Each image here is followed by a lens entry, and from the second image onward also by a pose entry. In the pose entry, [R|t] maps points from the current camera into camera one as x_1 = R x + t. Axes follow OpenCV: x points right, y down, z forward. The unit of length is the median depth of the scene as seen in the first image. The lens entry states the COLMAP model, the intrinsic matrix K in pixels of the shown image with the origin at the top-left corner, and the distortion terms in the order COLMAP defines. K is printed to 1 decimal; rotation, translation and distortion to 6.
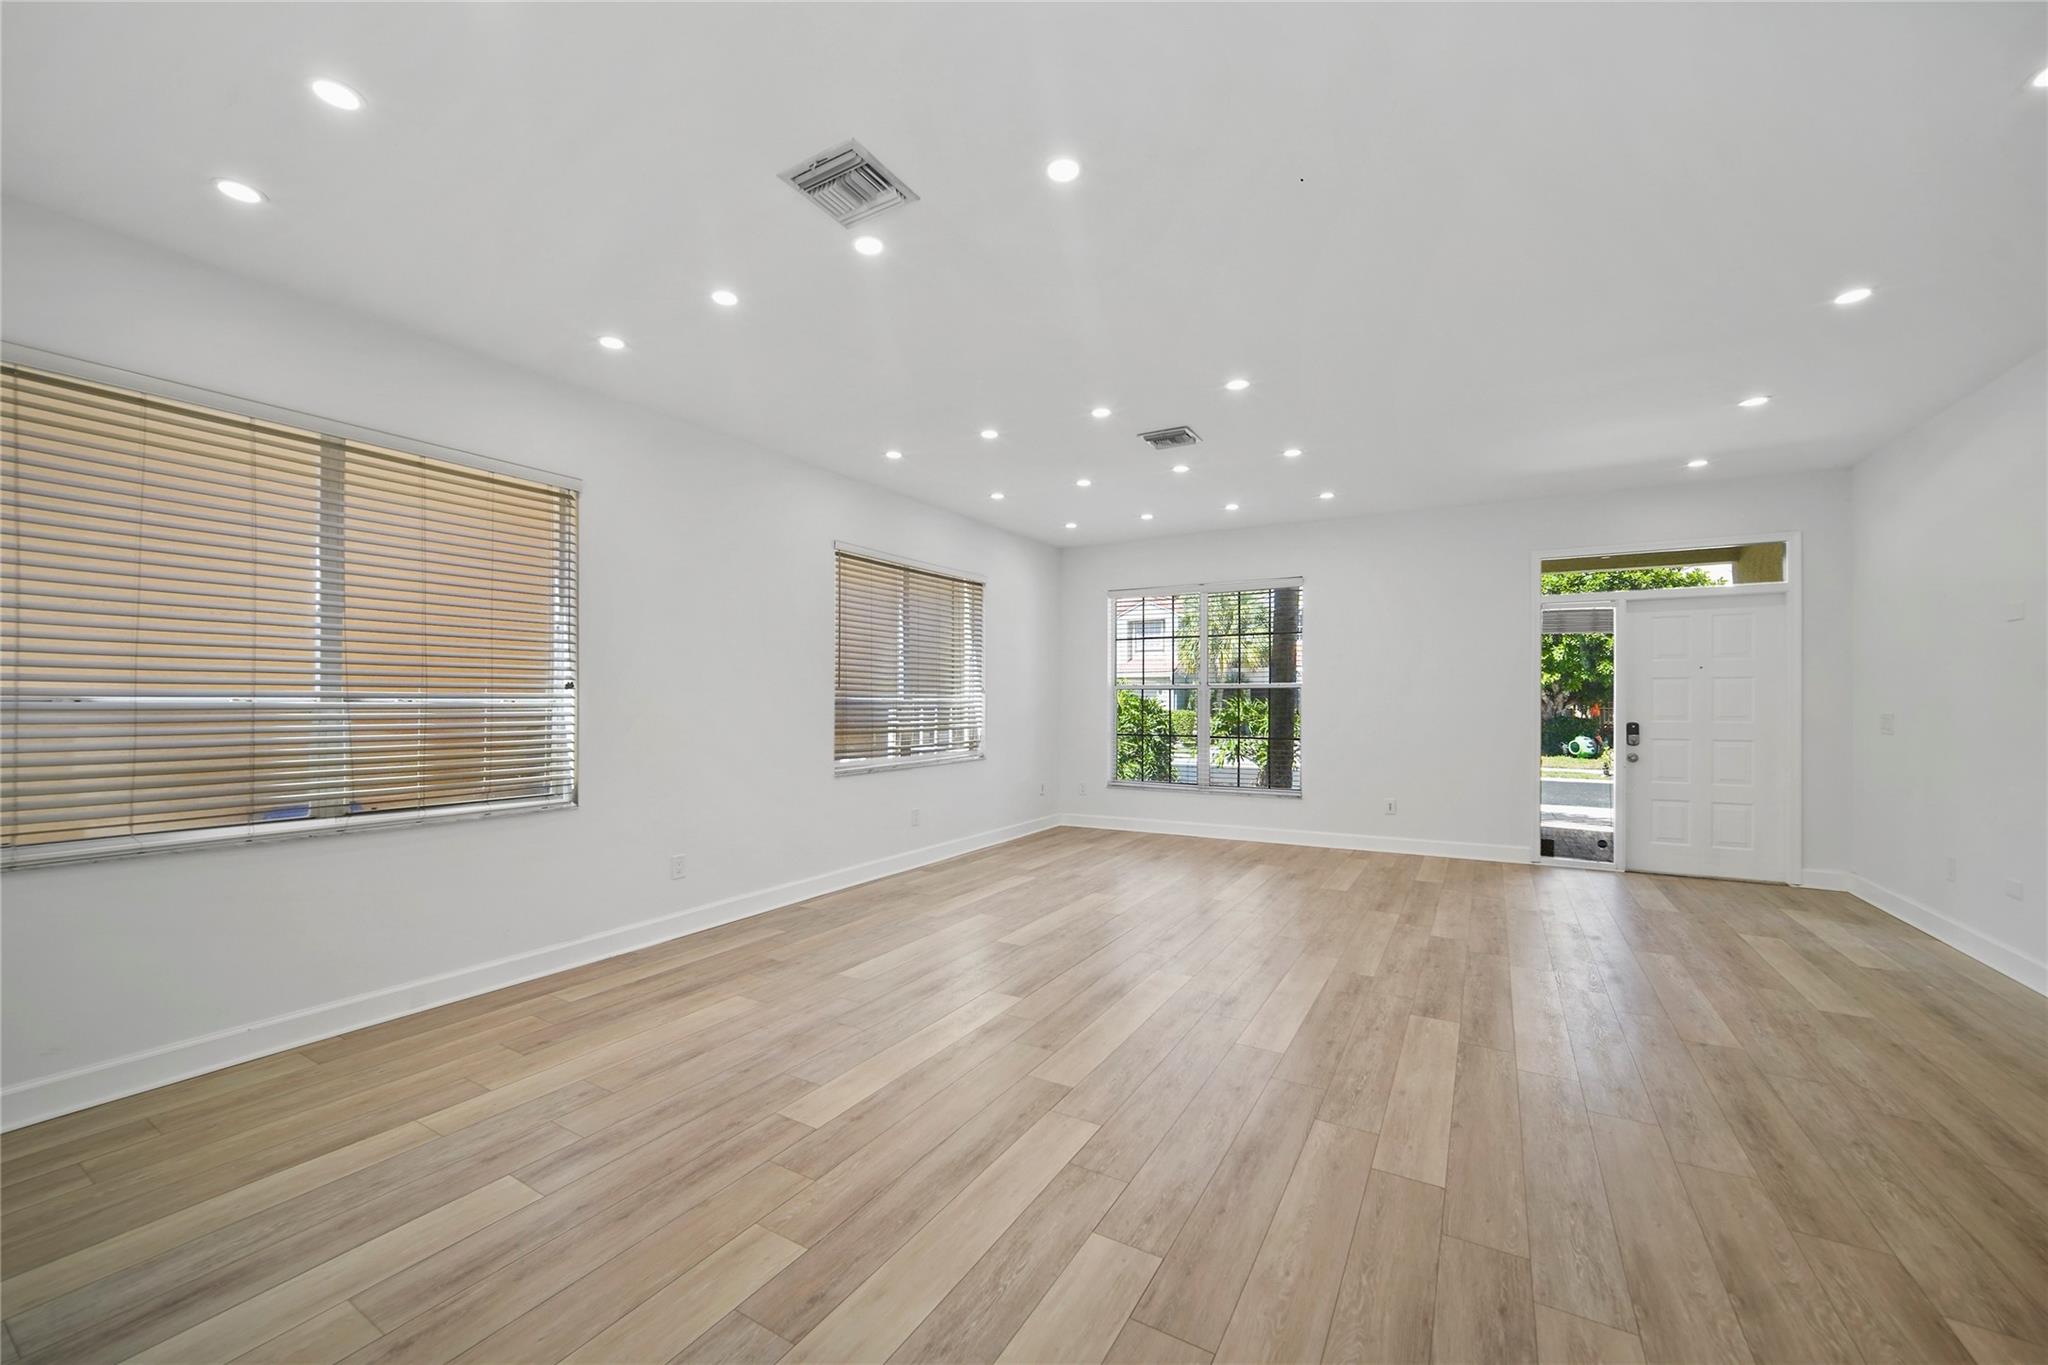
lens RADIAL K [[700.0, 0, 1030.0], [0, 700.0, 686.6], [0, 0, 1]] dist [0.002204, 0.000884]
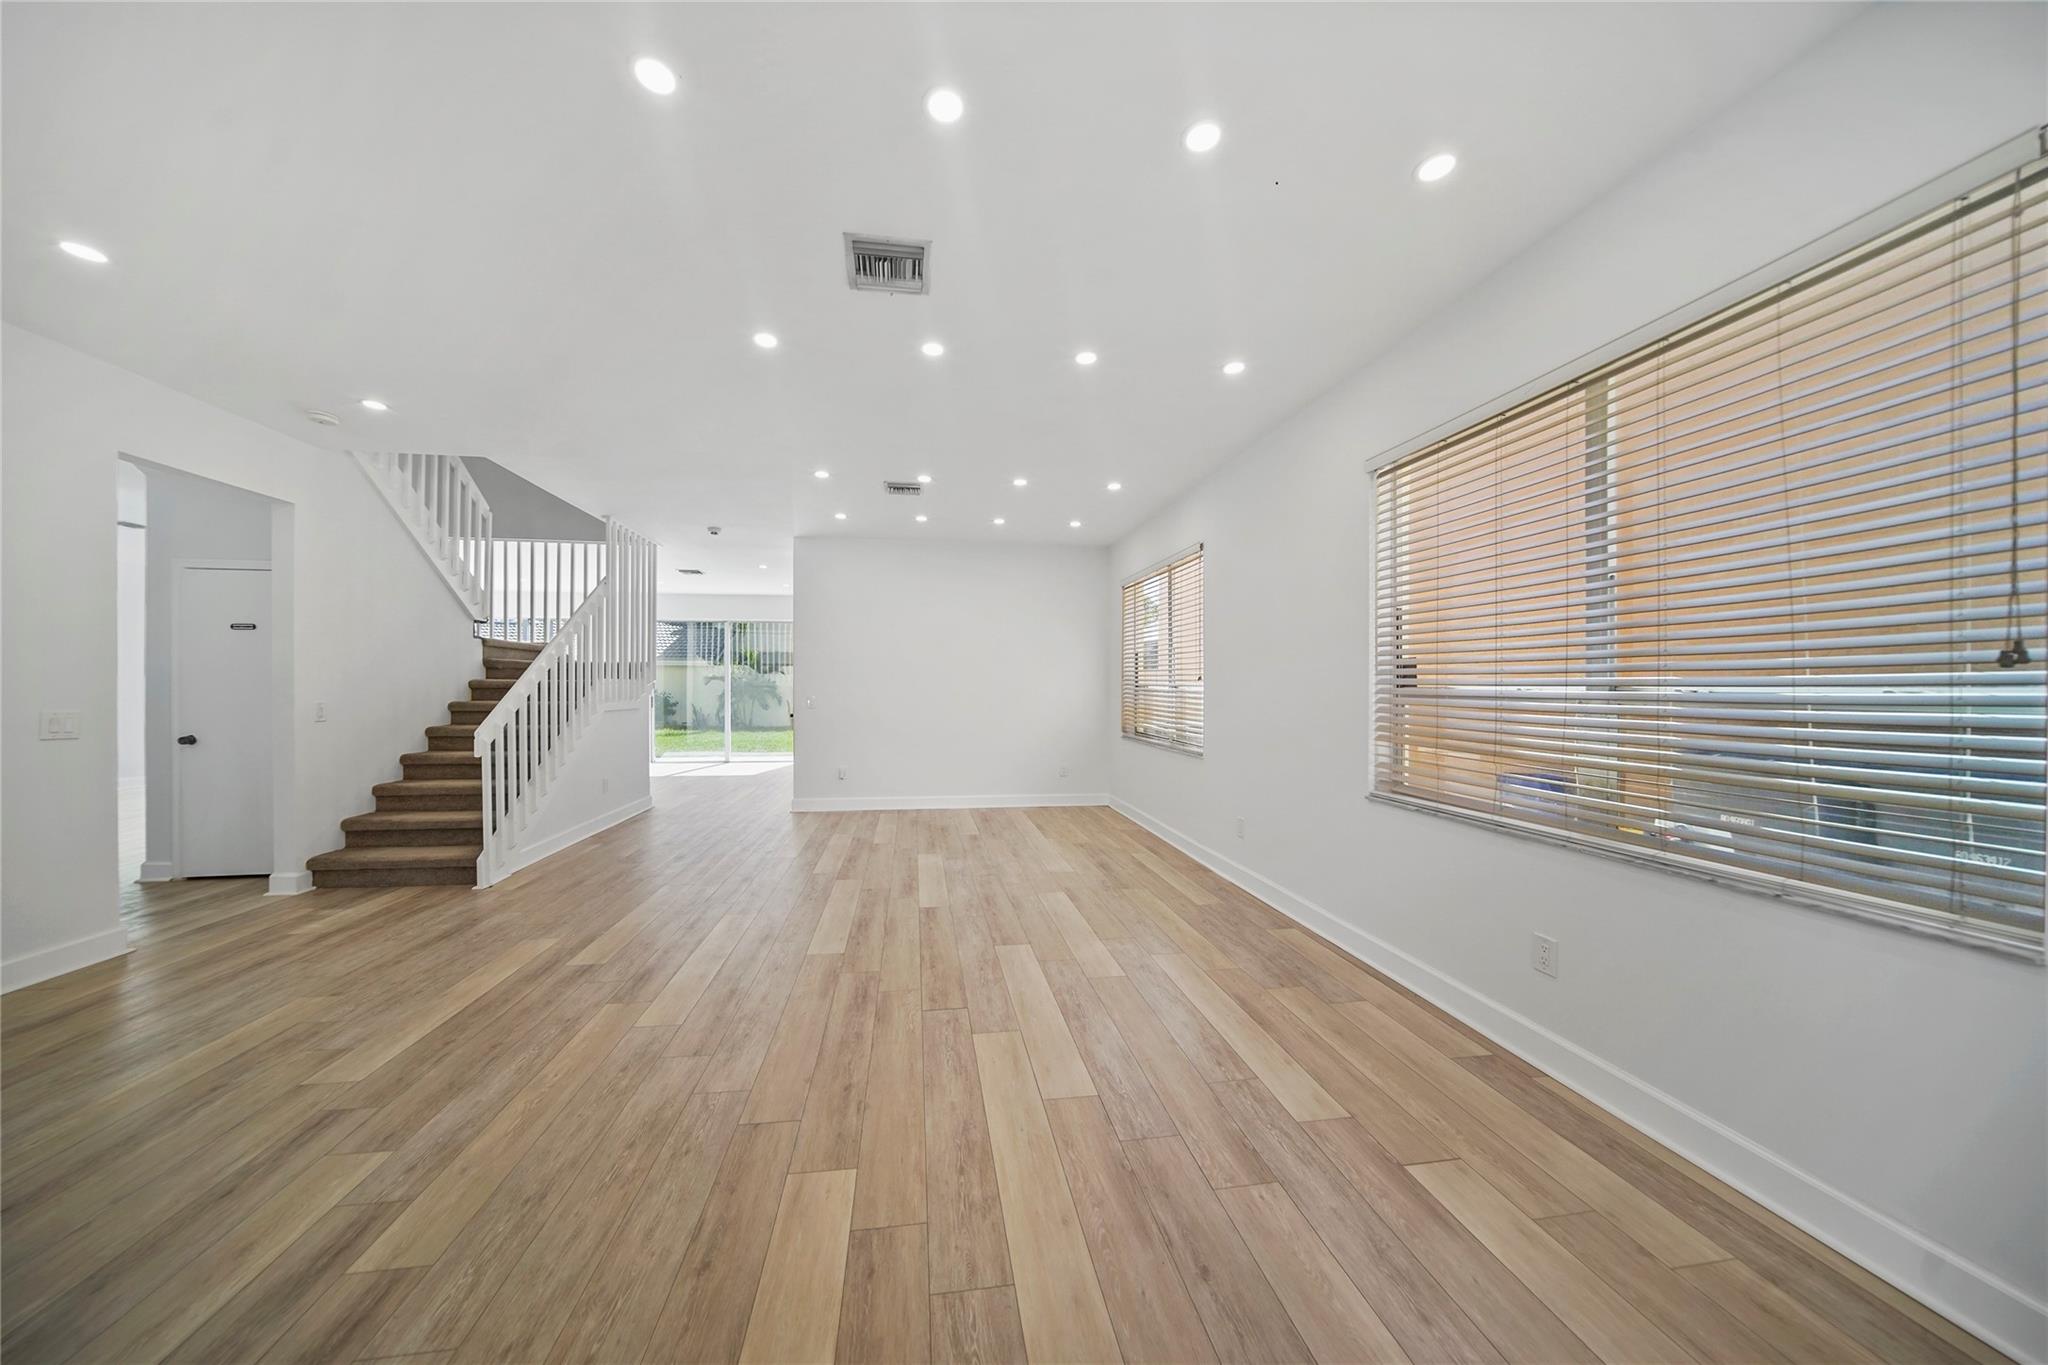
lens RADIAL K [[700.0, 0, 1043.0], [0, 700.0, 689.5], [0, 0, 1]] dist [0.002204, 0.000884]
pose [[-0.750723, 0.003573, -0.660608, 0.546691], [0.013102, 0.999869, -0.009482, 0.027218], [0.660487, -0.015773, -0.750671, 1.685065]]
